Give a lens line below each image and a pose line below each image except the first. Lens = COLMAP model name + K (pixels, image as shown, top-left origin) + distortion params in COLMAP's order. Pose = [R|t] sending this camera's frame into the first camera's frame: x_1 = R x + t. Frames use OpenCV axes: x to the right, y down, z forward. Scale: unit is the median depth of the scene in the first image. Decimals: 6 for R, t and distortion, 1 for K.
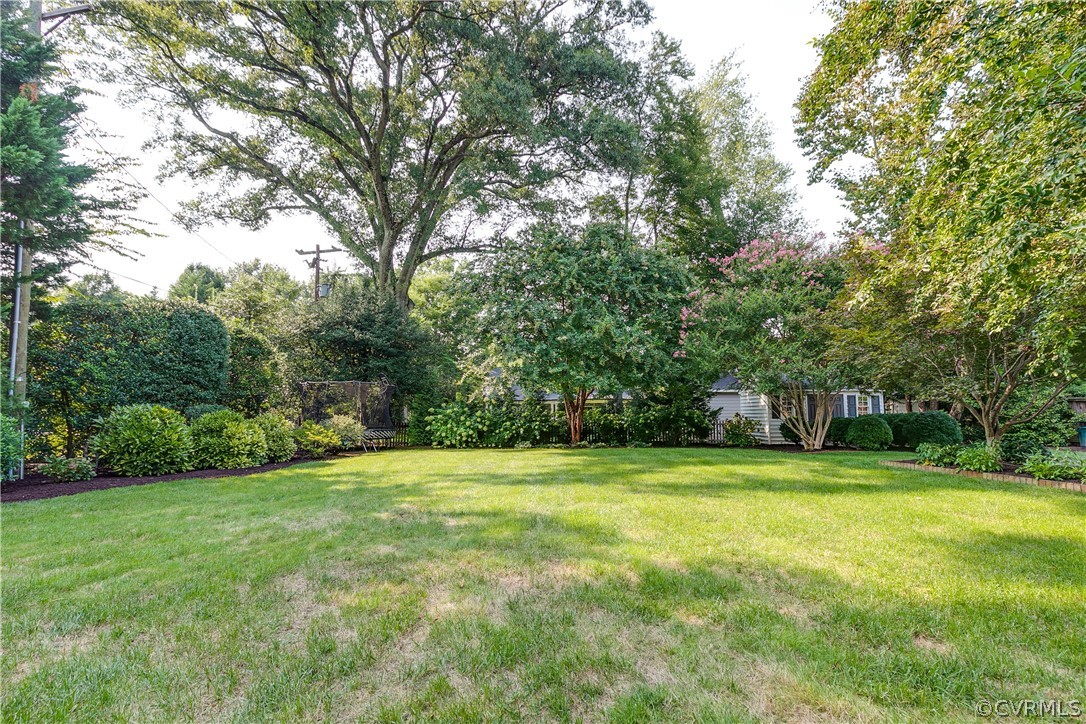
lens RADIAL K [[507.5, 0, 538.1], [0, 507.5, 367.4], [0, 0, 1]] dist [0.005176, 0.001312]
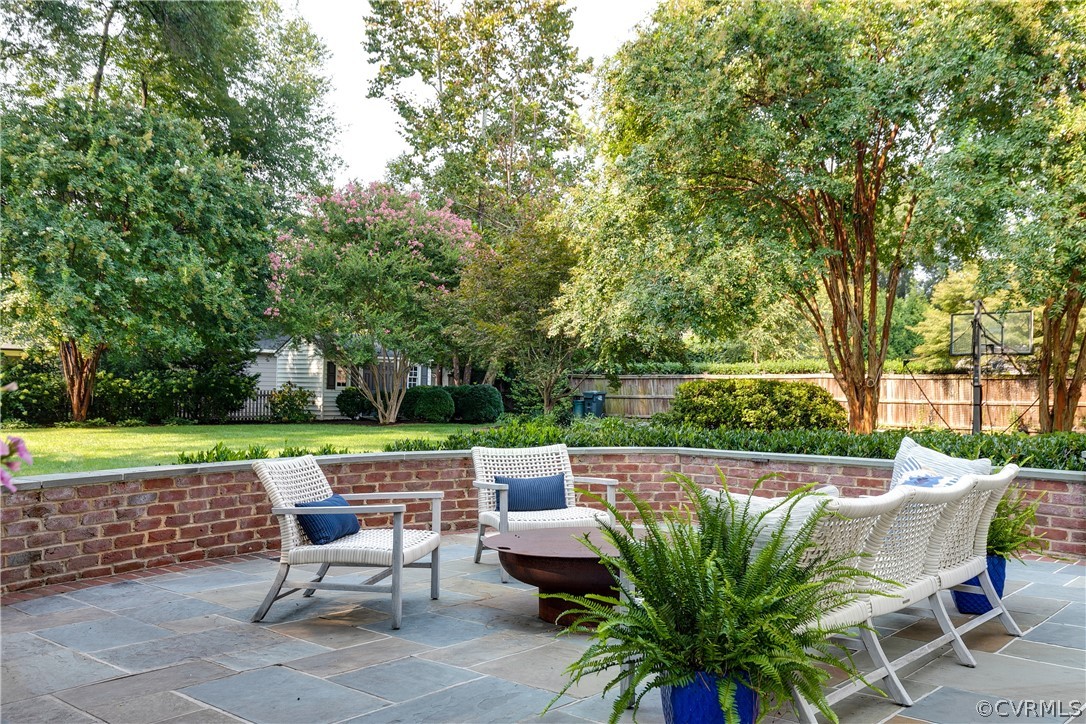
lens RADIAL K [[958.8, 0, 543.3], [0, 958.8, 366.1], [0, 0, 1]] dist [0.021898, 0.002207]
pose [[0.678803, 0.031528, 0.733643, -0.527278], [-0.092019, 0.994855, 0.042387, -0.041228], [-0.728532, -0.096282, 0.678212, -0.370538]]
